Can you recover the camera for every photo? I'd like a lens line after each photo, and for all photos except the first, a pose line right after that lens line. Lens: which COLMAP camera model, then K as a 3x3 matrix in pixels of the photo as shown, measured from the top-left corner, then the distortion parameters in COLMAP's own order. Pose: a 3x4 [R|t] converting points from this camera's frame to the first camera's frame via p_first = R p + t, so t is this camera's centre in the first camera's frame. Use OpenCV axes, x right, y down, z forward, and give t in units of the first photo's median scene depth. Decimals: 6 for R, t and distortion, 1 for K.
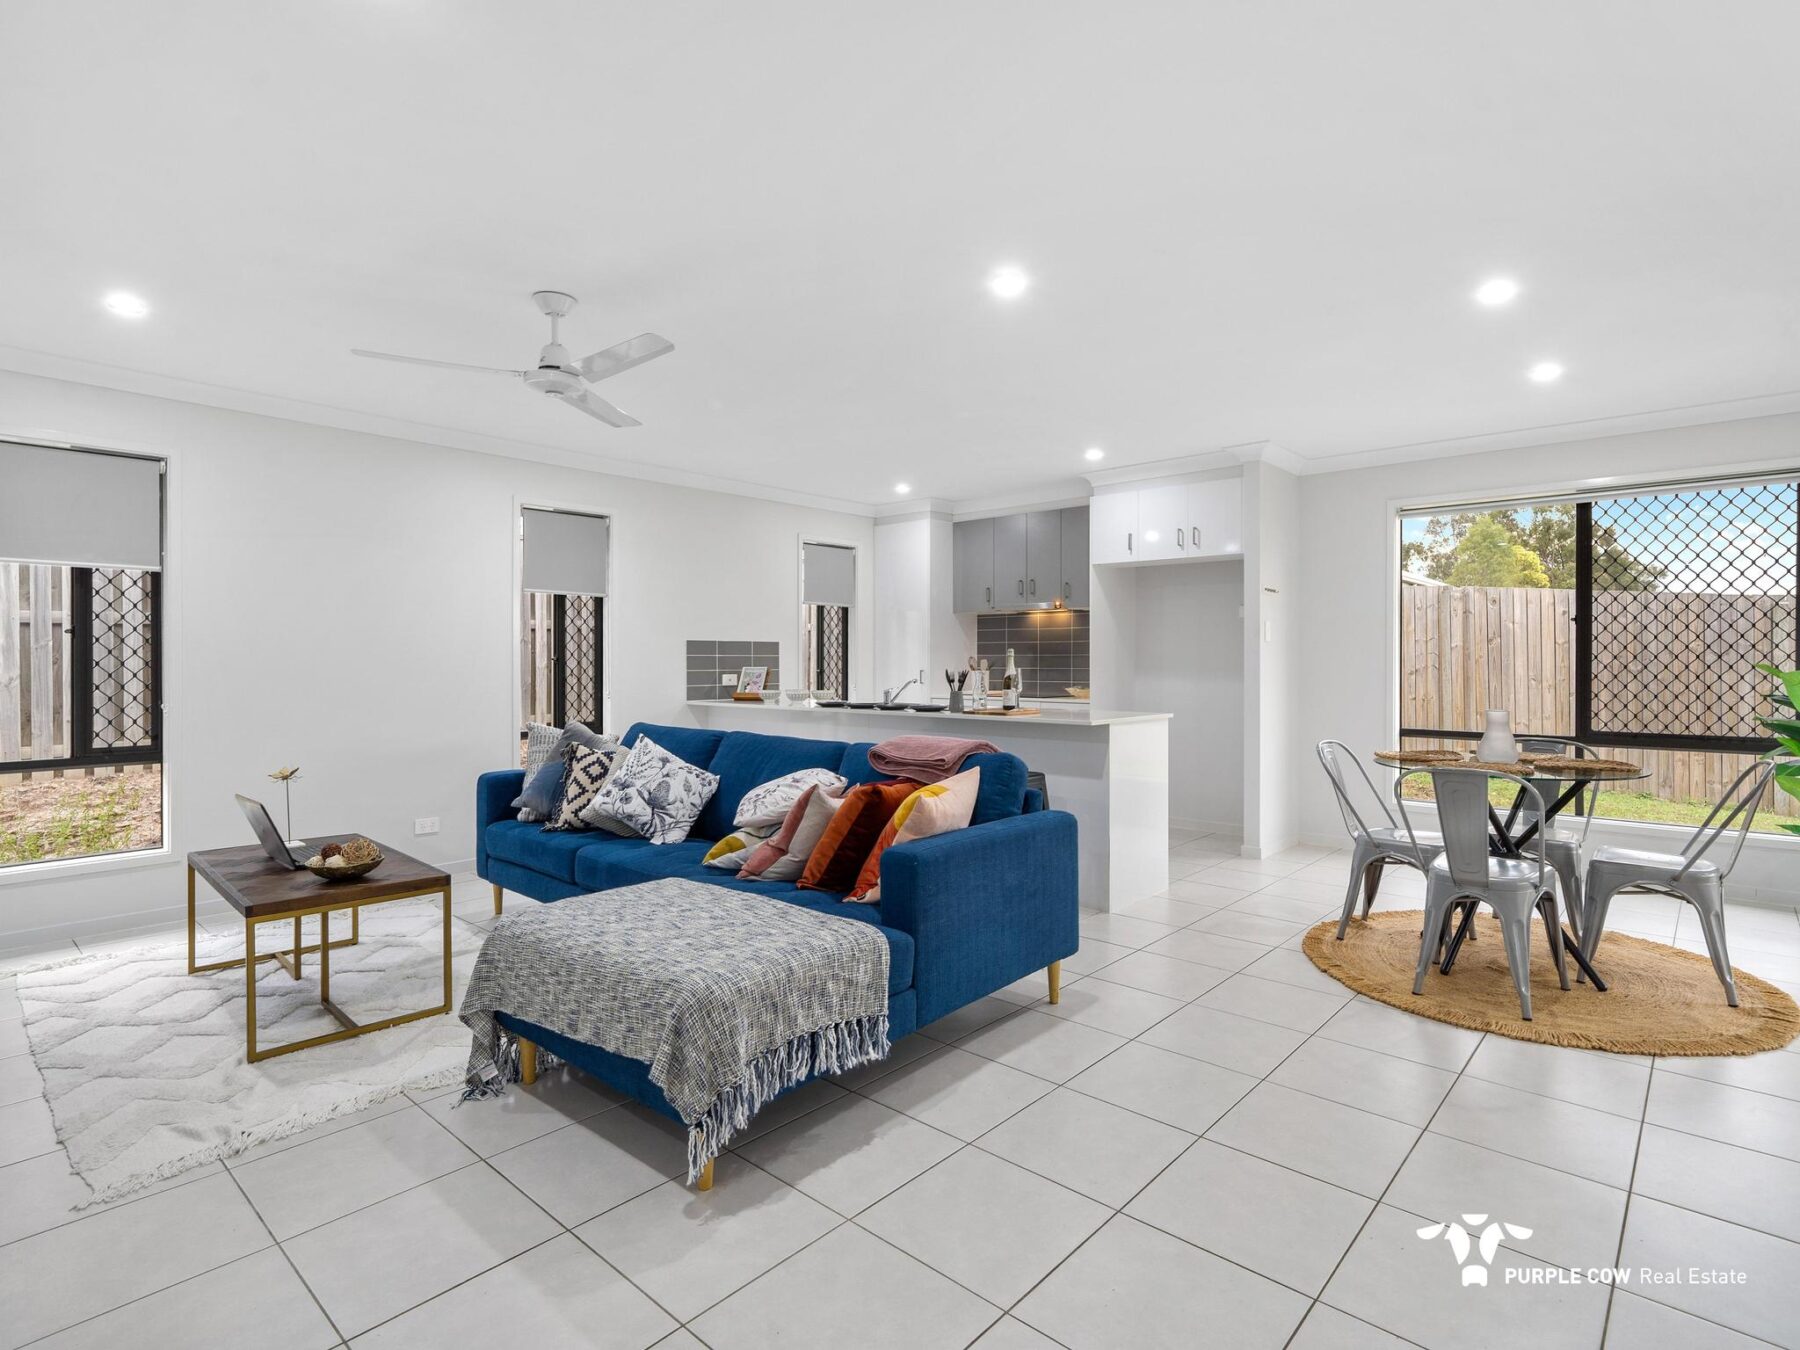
lens RADIAL K [[911.2, 0, 911.4], [0, 911.2, 663.3], [0, 0, 1]] dist [0.003984, 0.000175]
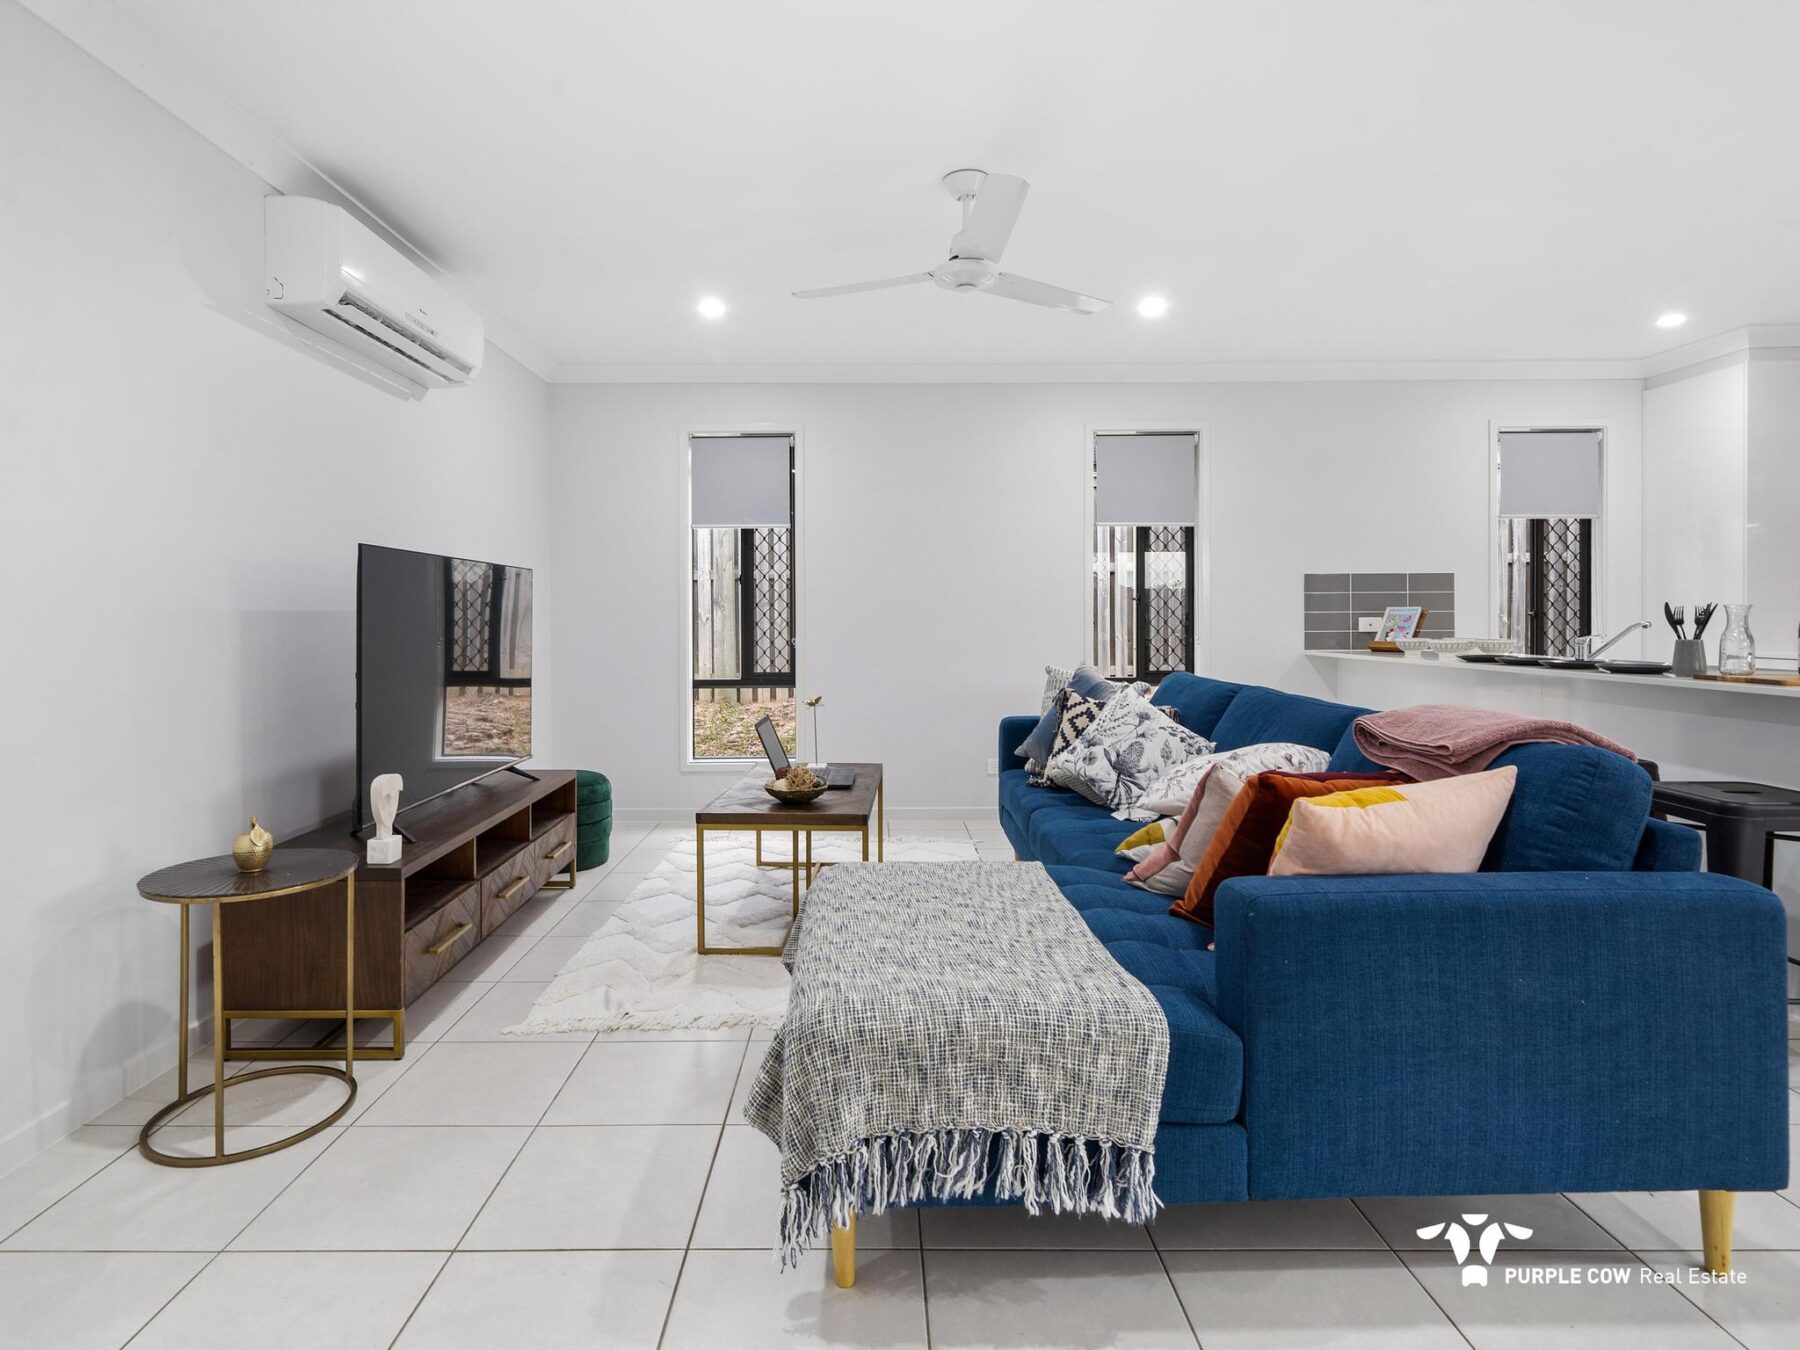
lens RADIAL K [[946.7, 0, 861.7], [0, 946.7, 620.1], [0, 0, 1]] dist [-0.002159, 0.000435]
pose [[0.662989, 0.000644, -0.748629, 0.172898], [0.002142, 0.999994, 0.002756, 0.017675], [0.748626, -0.003431, 0.662983, 0.245394]]
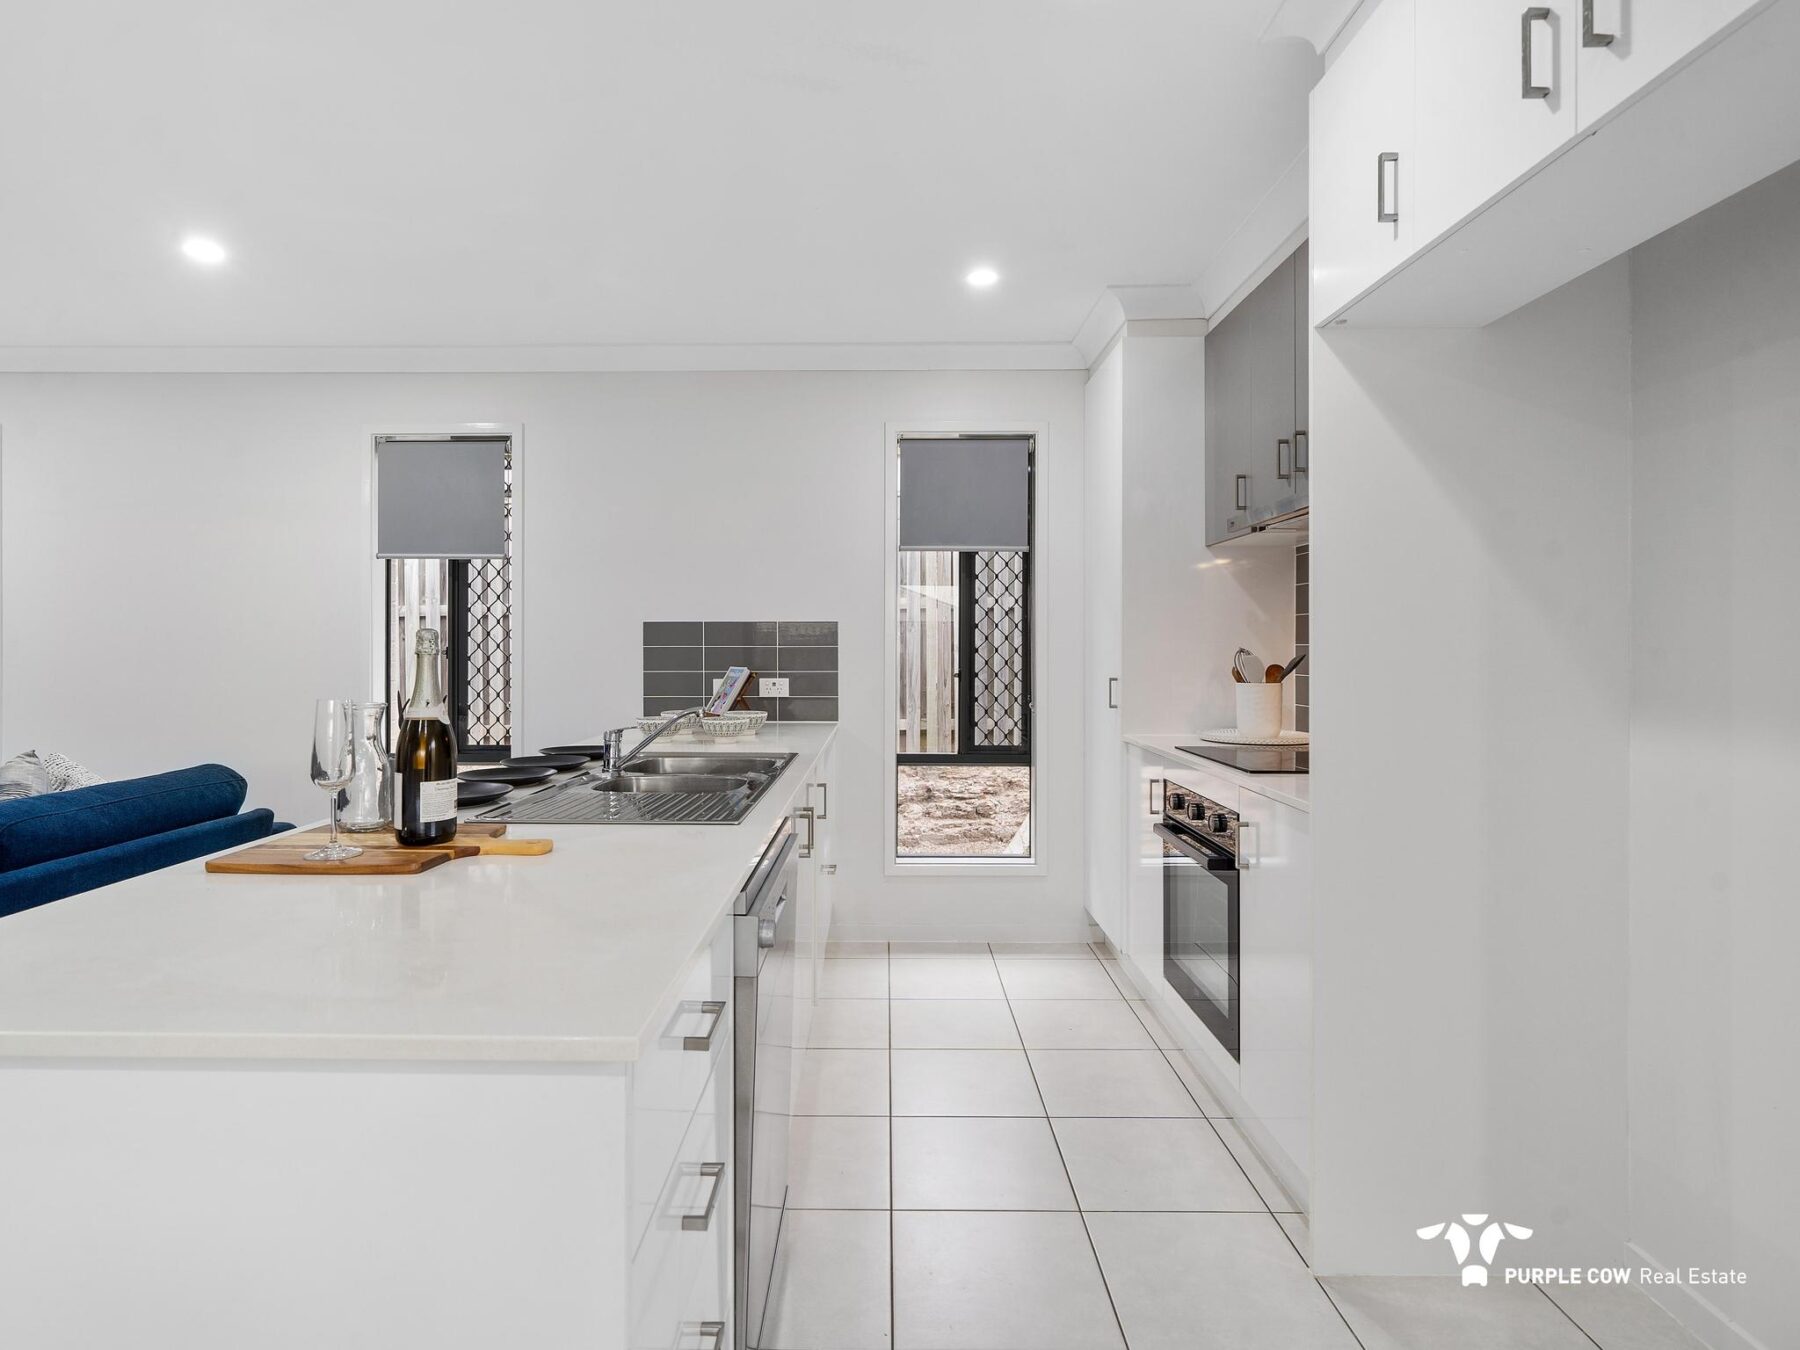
lens RADIAL K [[946.7, 0, 902.0], [0, 946.7, 662.0], [0, 0, 1]] dist [-0.002159, 0.000435]
pose [[0.610819, 0.016986, -0.791588, 0.557266], [0.000538, 0.999761, 0.021869, -0.019009], [0.791770, -0.013784, 0.610664, 1.112271]]
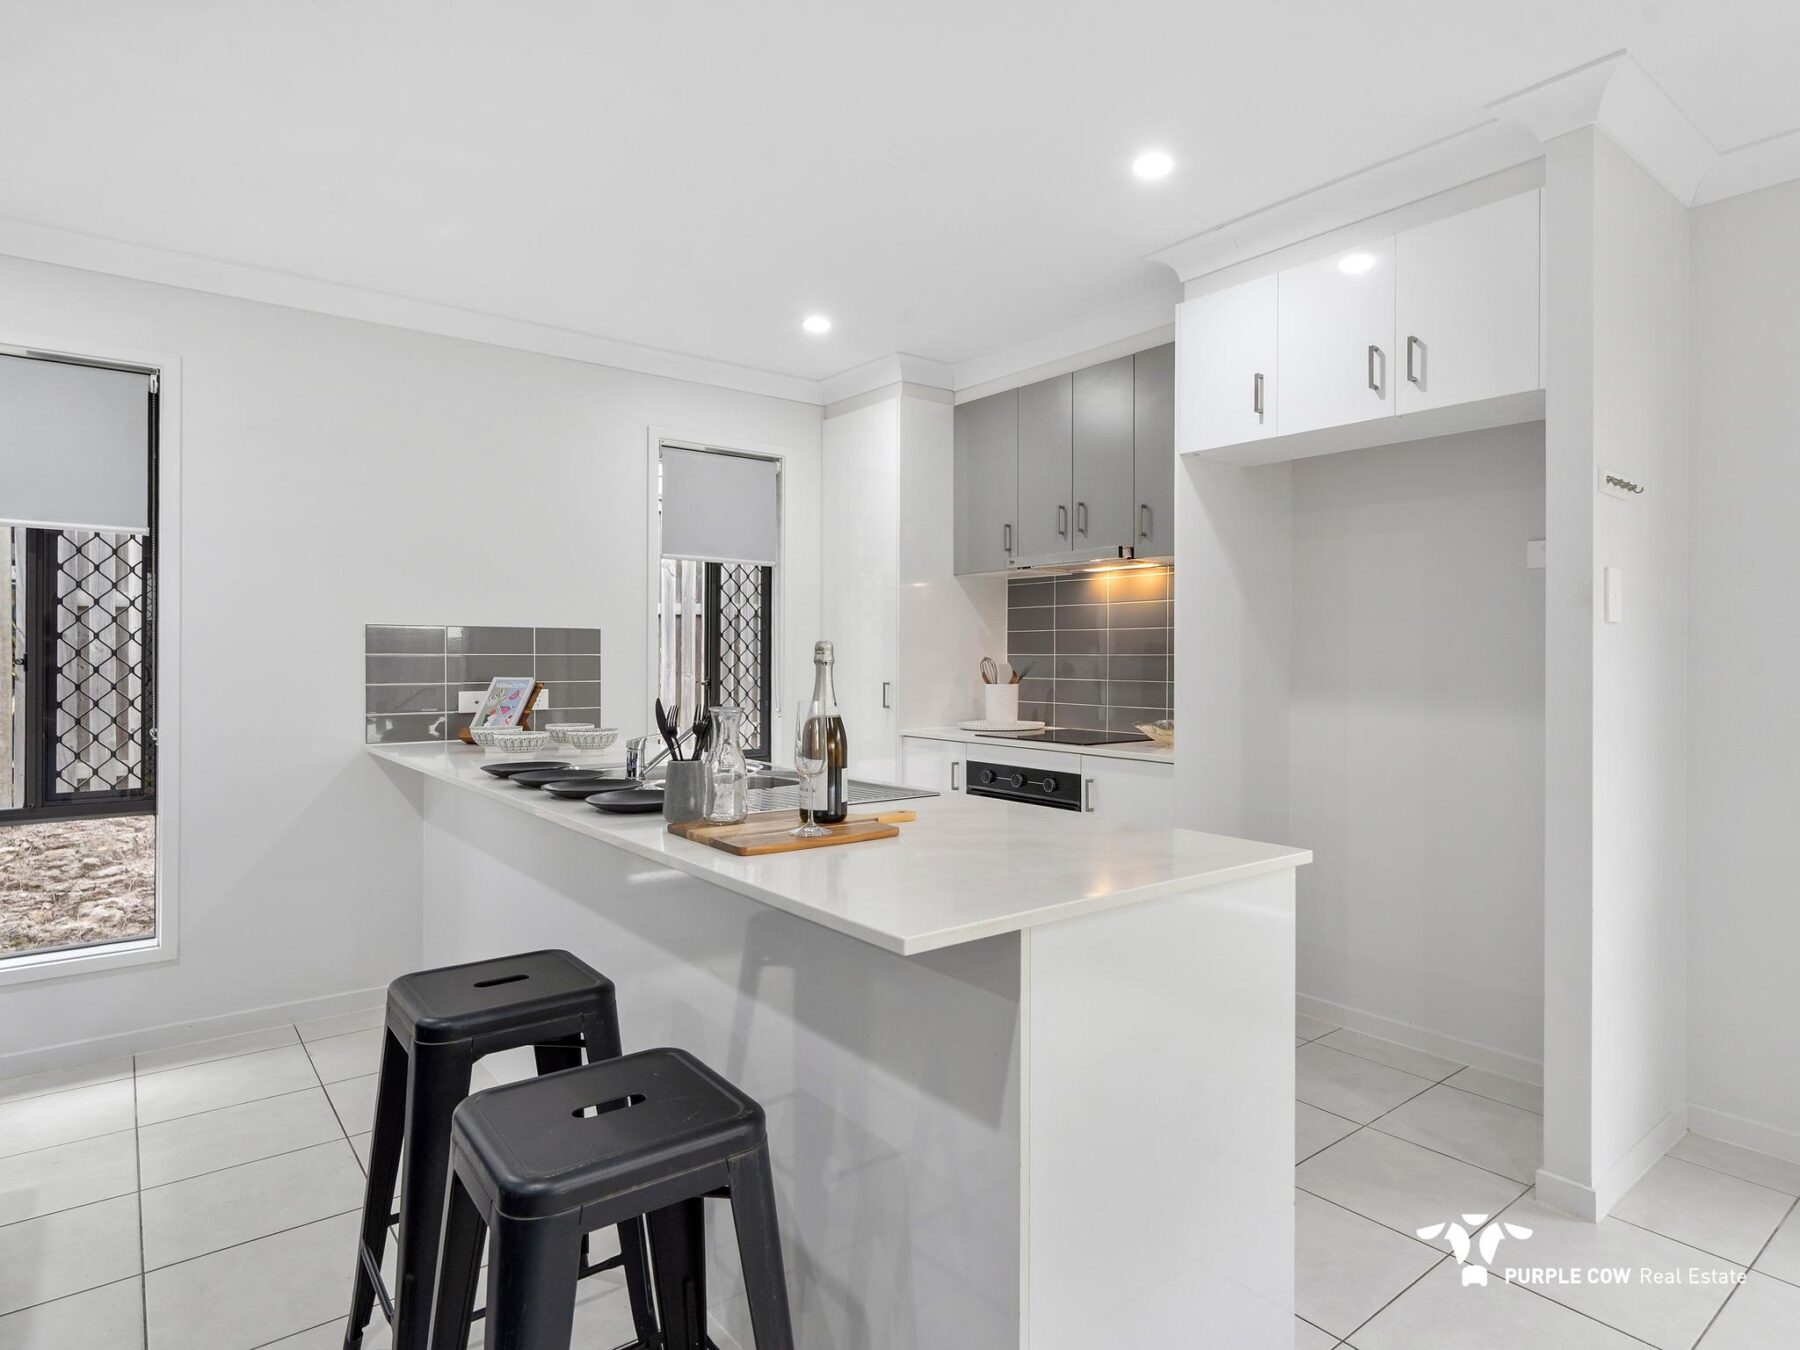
lens RADIAL K [[1032.4, 0, 976.5], [0, 1032.4, 656.6], [0, 0, 1]] dist [-0.000353, 0.002165]
pose [[0.991422, 0.003039, -0.130666, 0.245392], [-0.003432, 0.999990, -0.002787, -0.010505], [0.130656, 0.003212, 0.991423, 0.713956]]
